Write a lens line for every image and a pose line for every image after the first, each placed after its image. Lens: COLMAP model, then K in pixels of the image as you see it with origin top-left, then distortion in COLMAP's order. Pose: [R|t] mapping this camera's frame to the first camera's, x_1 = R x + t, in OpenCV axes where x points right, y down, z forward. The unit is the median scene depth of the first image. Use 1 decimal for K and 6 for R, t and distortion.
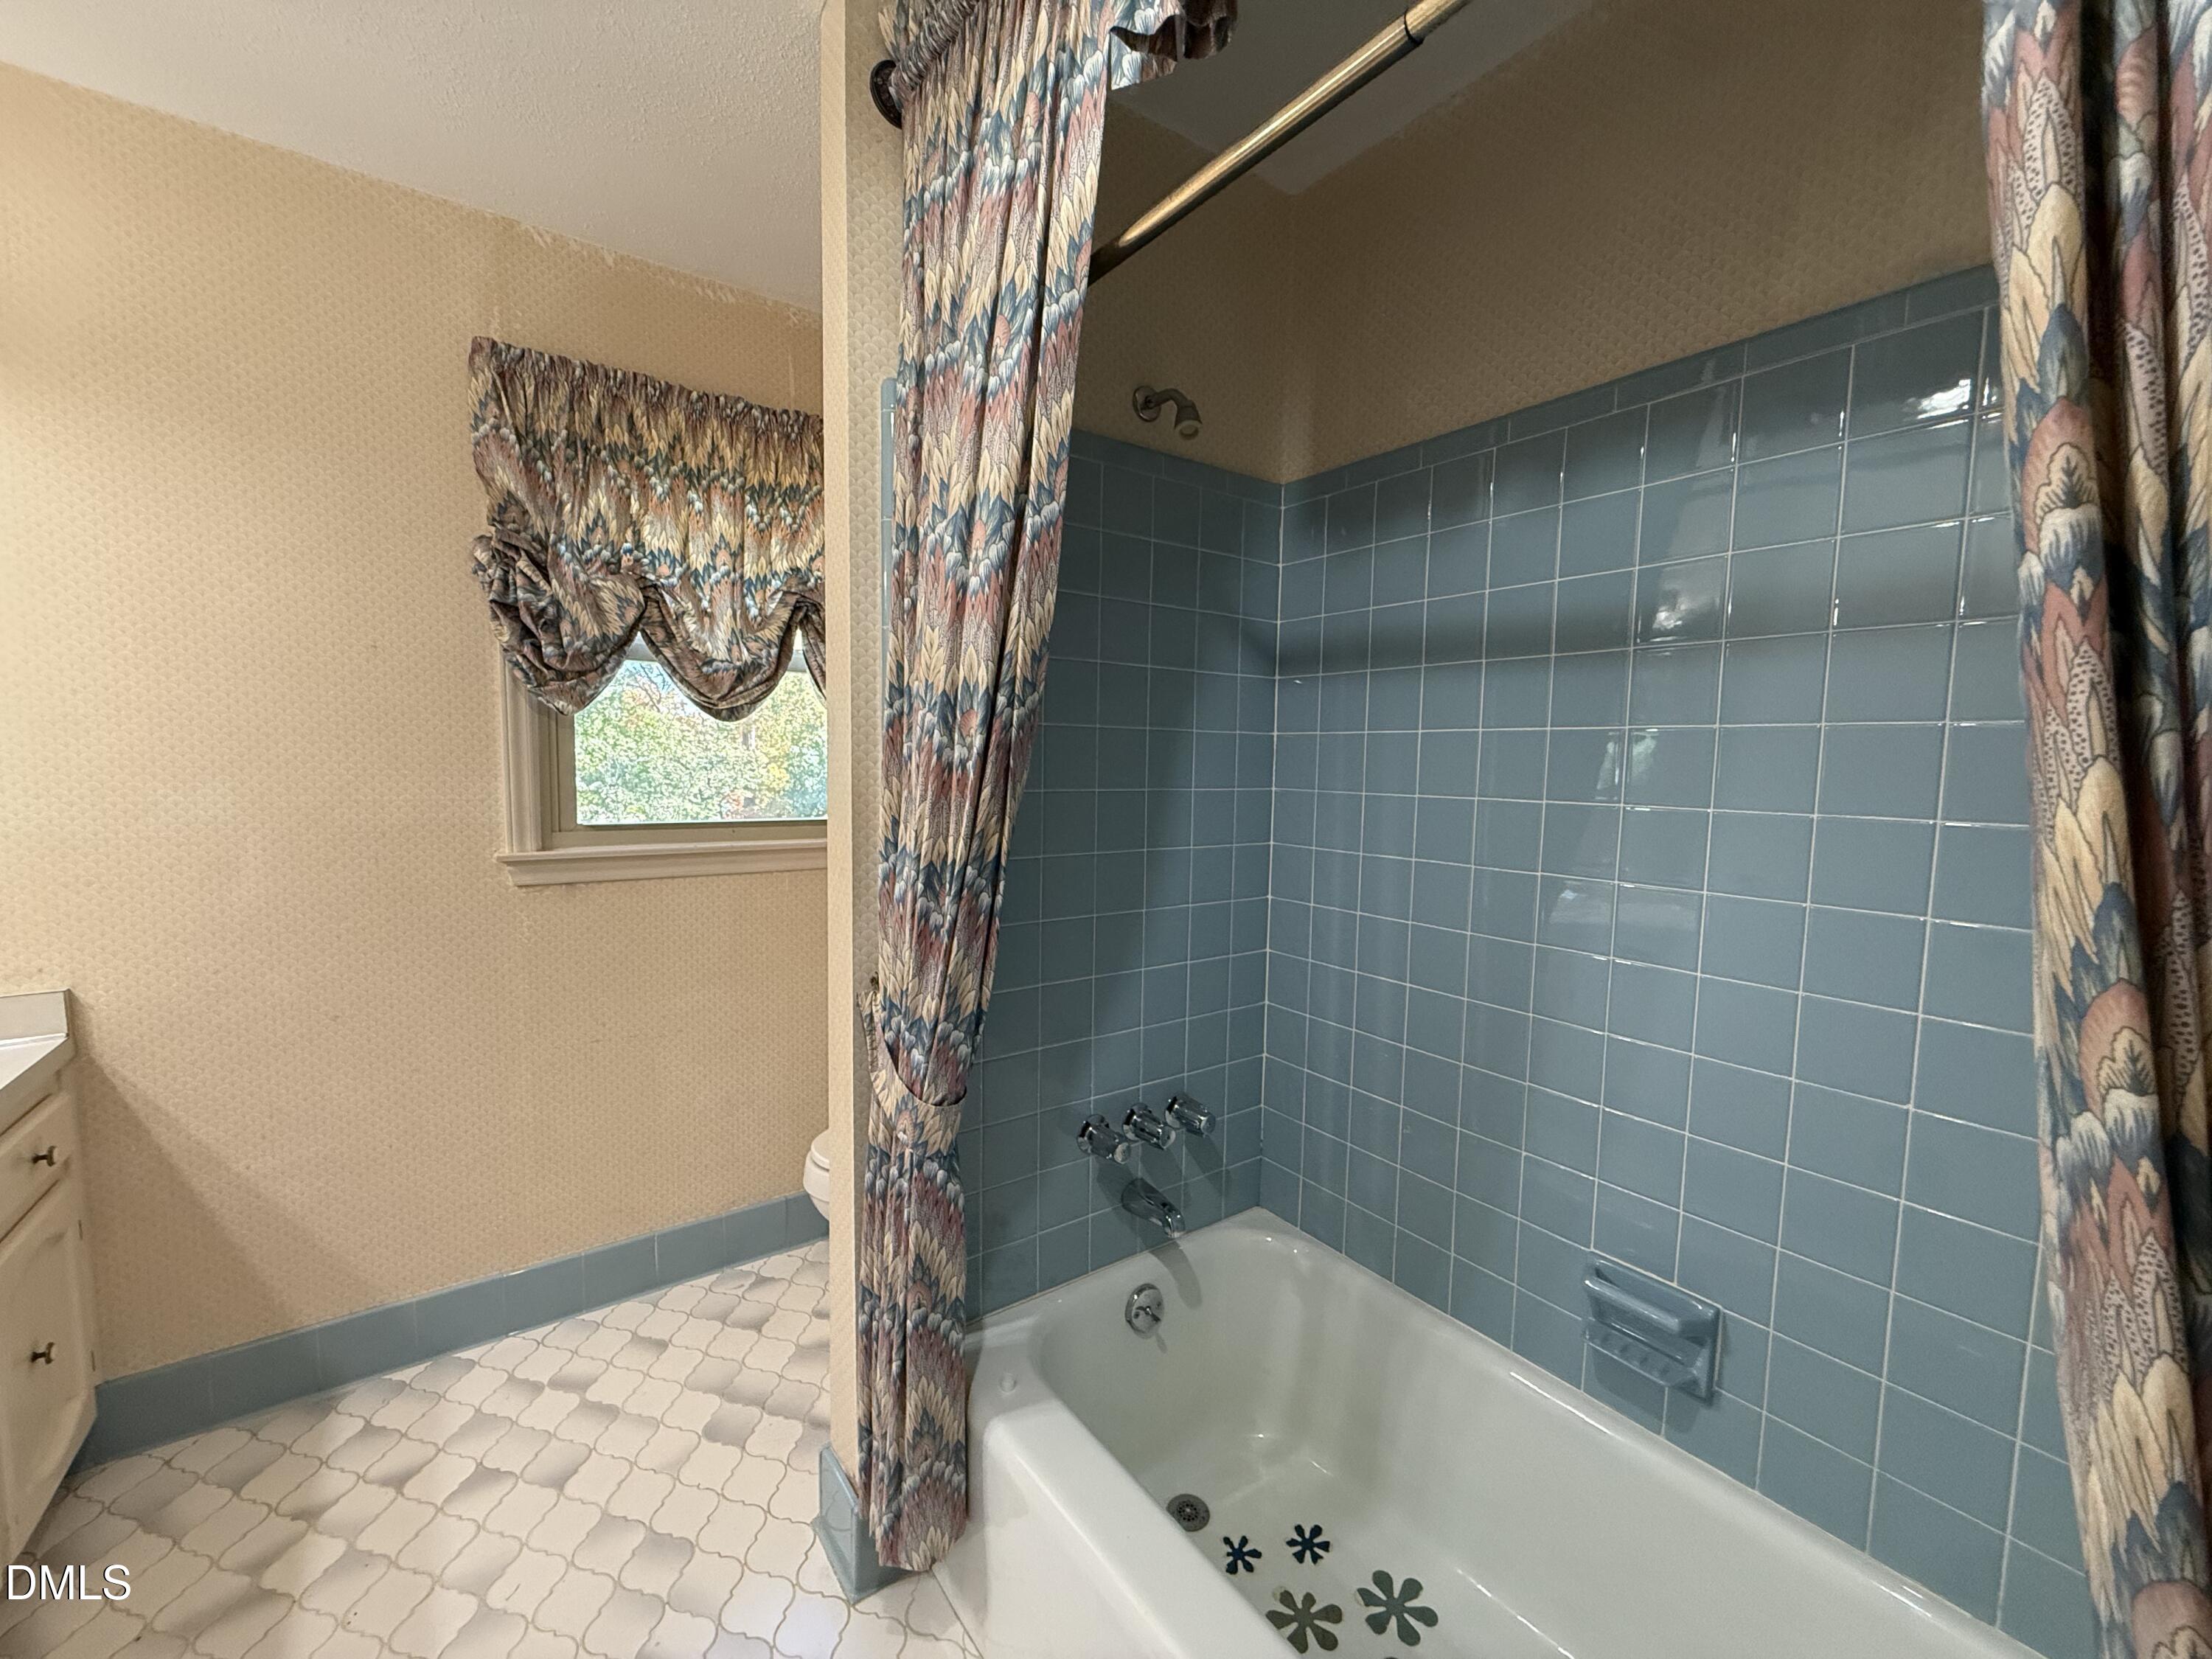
lens RADIAL K [[883.0, 0, 1101.2], [0, 883.0, 831.1], [0, 0, 1]] dist [0.001738, -0.000349]
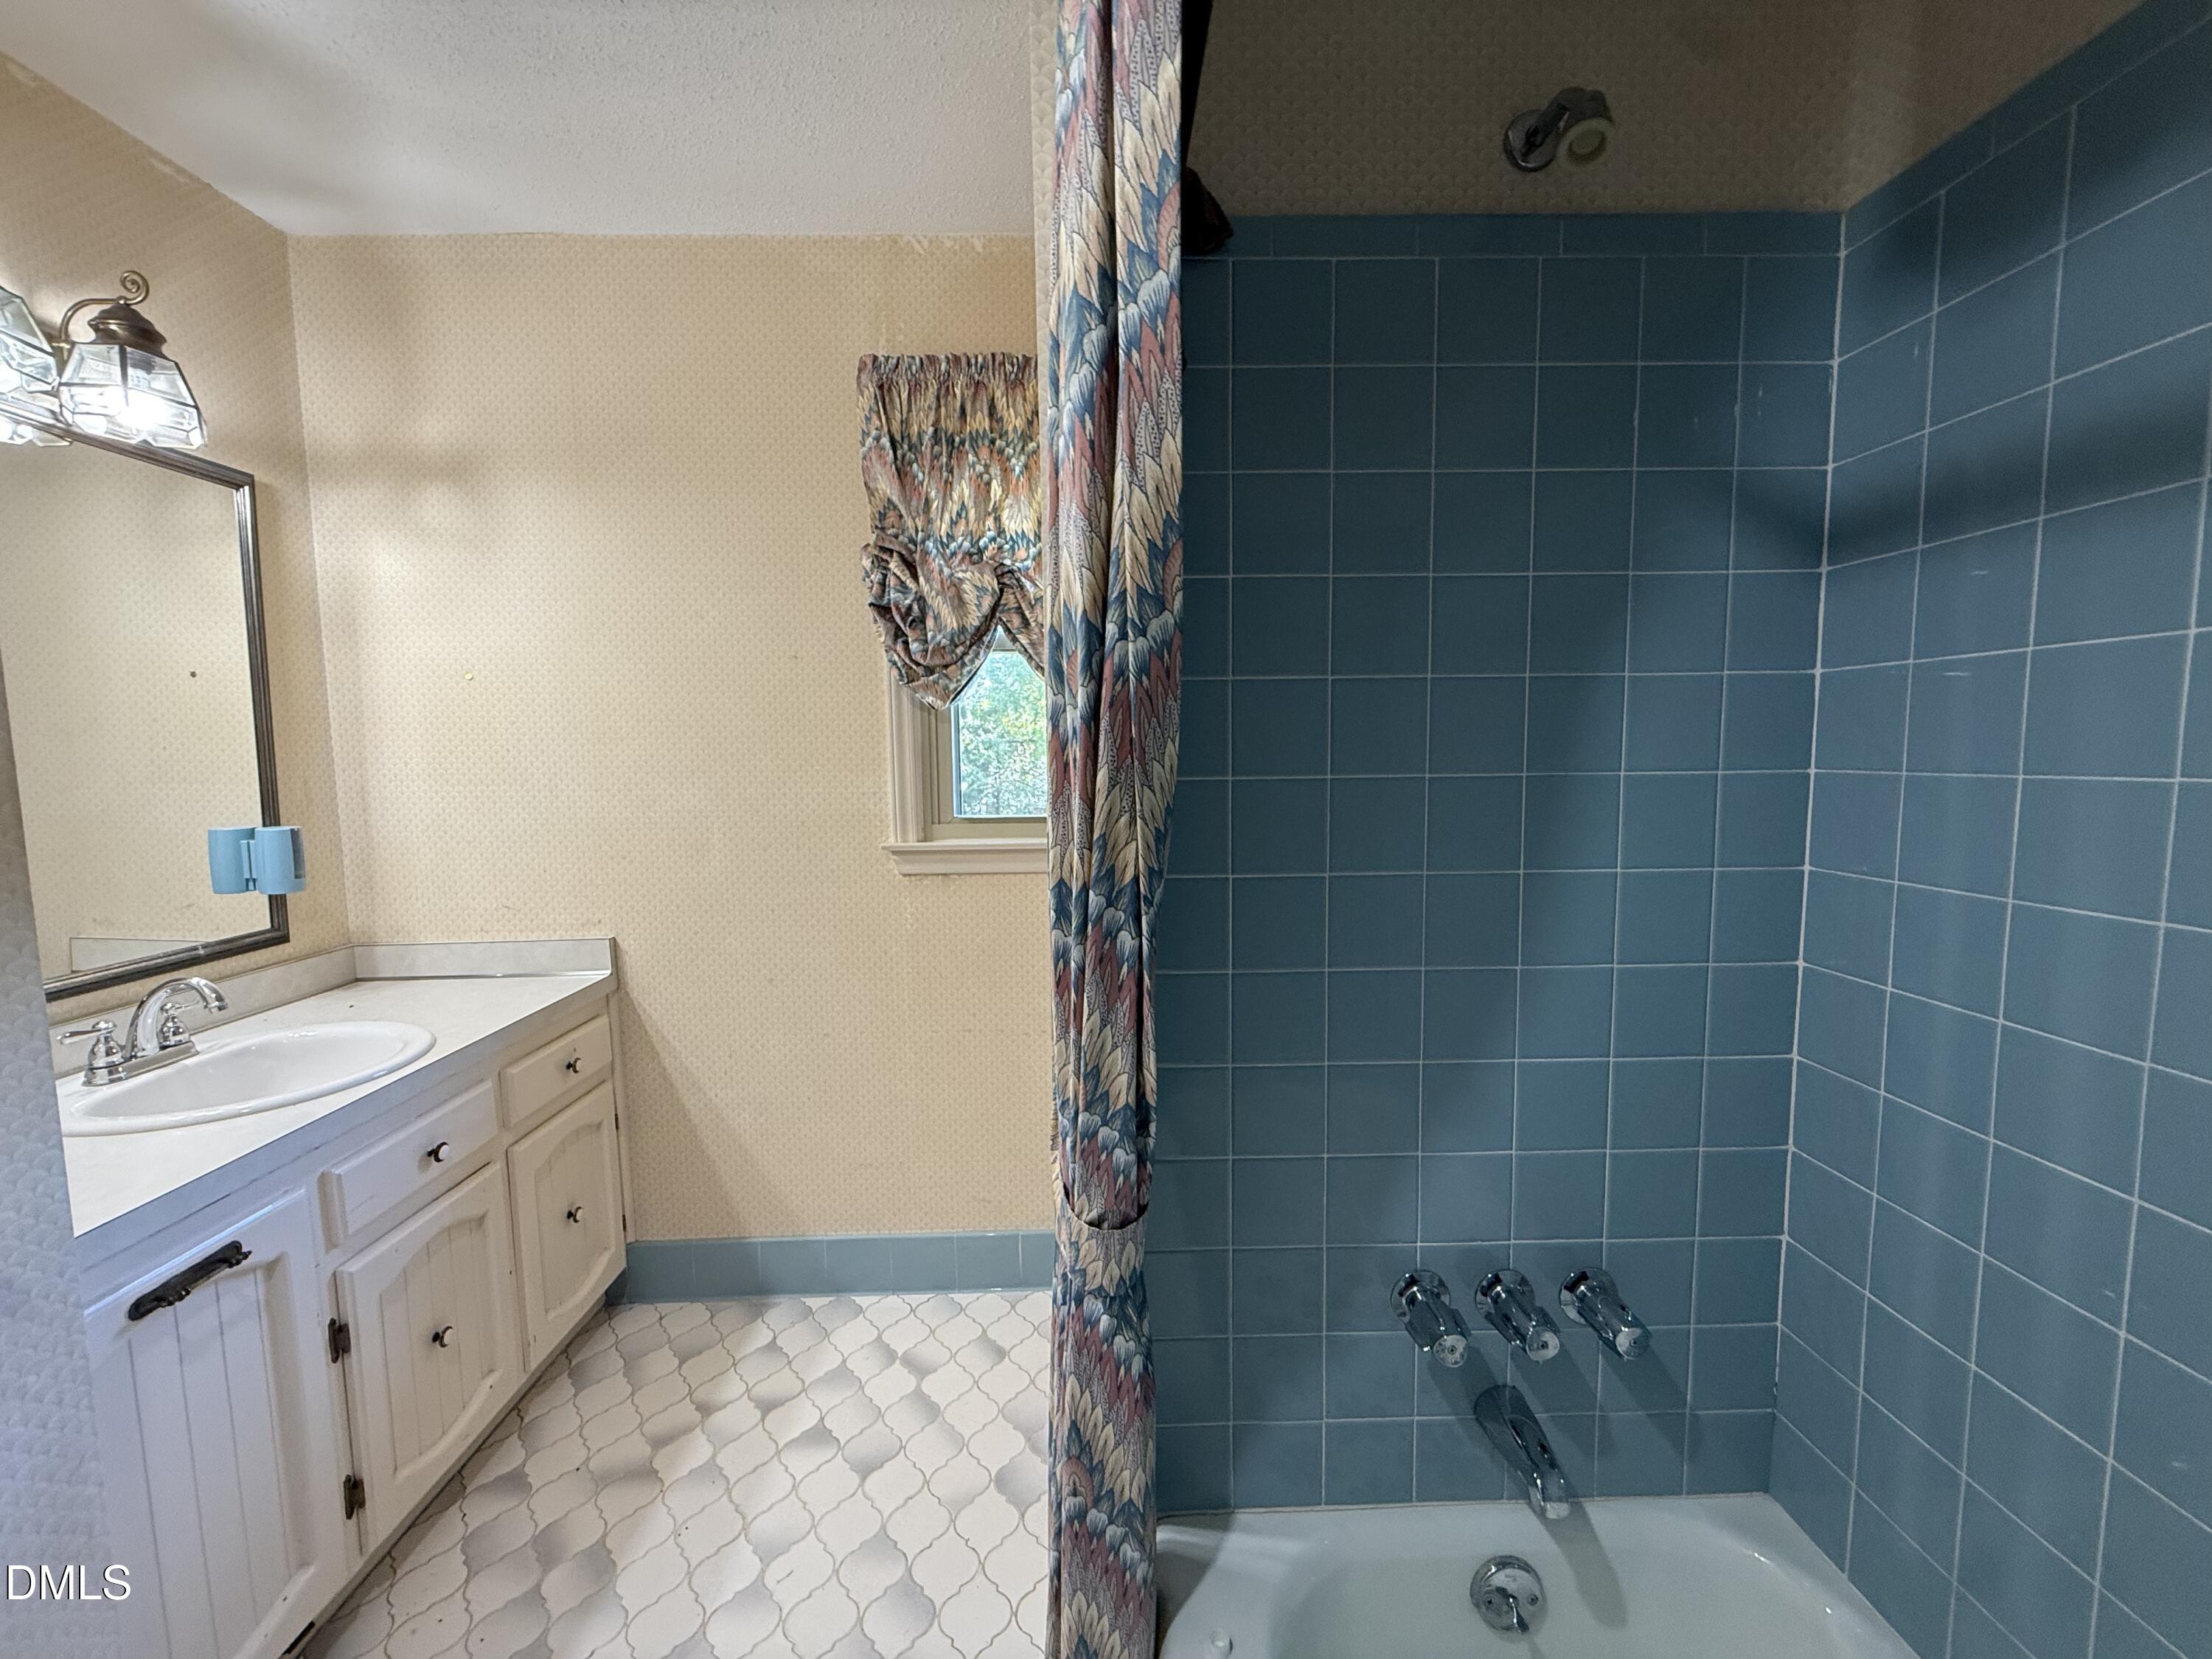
lens RADIAL K [[883.0, 0, 1101.2], [0, 883.0, 831.1], [0, 0, 1]] dist [0.001738, -0.000349]
pose [[0.823320, 0.023429, -0.567094, 0.142206], [-0.019883, 0.999725, 0.012437, -0.007997], [0.567229, 0.001036, 0.823559, 0.285393]]
